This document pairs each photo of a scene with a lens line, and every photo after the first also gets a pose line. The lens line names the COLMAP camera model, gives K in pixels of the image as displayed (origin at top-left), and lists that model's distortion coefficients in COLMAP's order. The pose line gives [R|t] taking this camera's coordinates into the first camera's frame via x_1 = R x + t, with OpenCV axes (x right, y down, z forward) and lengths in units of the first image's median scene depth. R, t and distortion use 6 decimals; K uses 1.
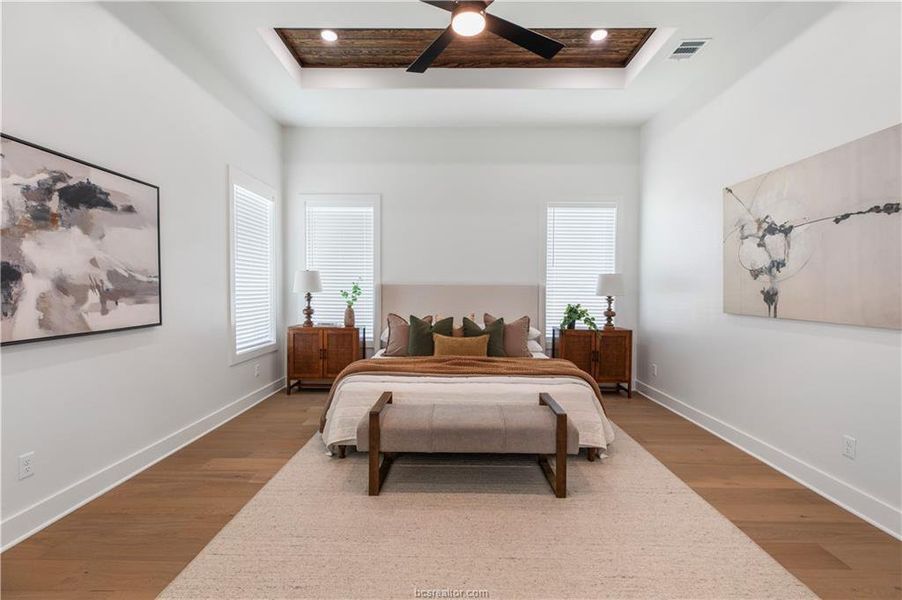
lens RADIAL K [[413.1, 0, 451.7], [0, 413.1, 298.3], [0, 0, 1]] dist [0.004176, 0.000479]
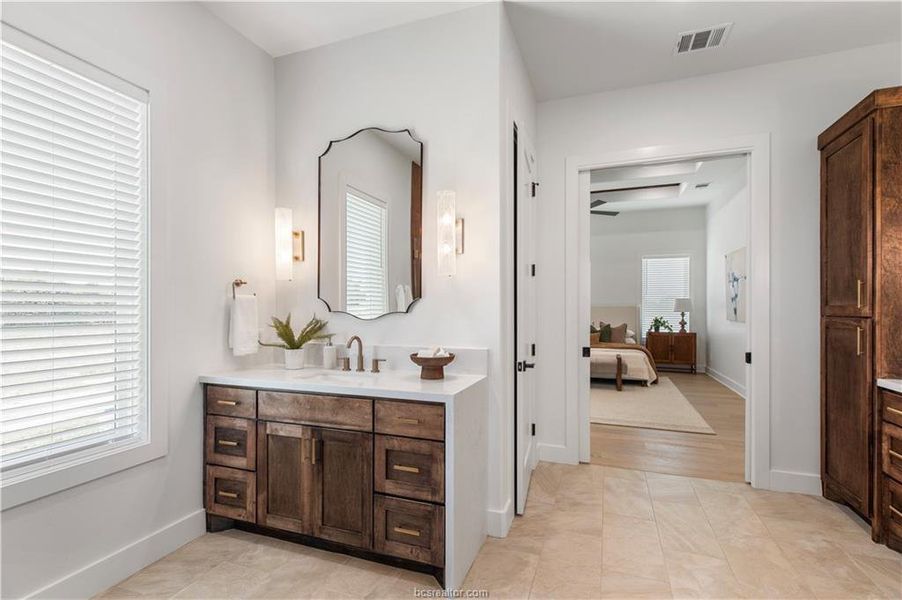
lens RADIAL K [[413.1, 0, 452.0], [0, 413.1, 306.7], [0, 0, 1]] dist [0.004176, 0.000479]
pose [[0.941370, 0.000077, -0.337376, 0.077698], [-0.009235, 0.999631, -0.025538, 0.022746], [0.337250, 0.027157, 0.941024, -0.836153]]
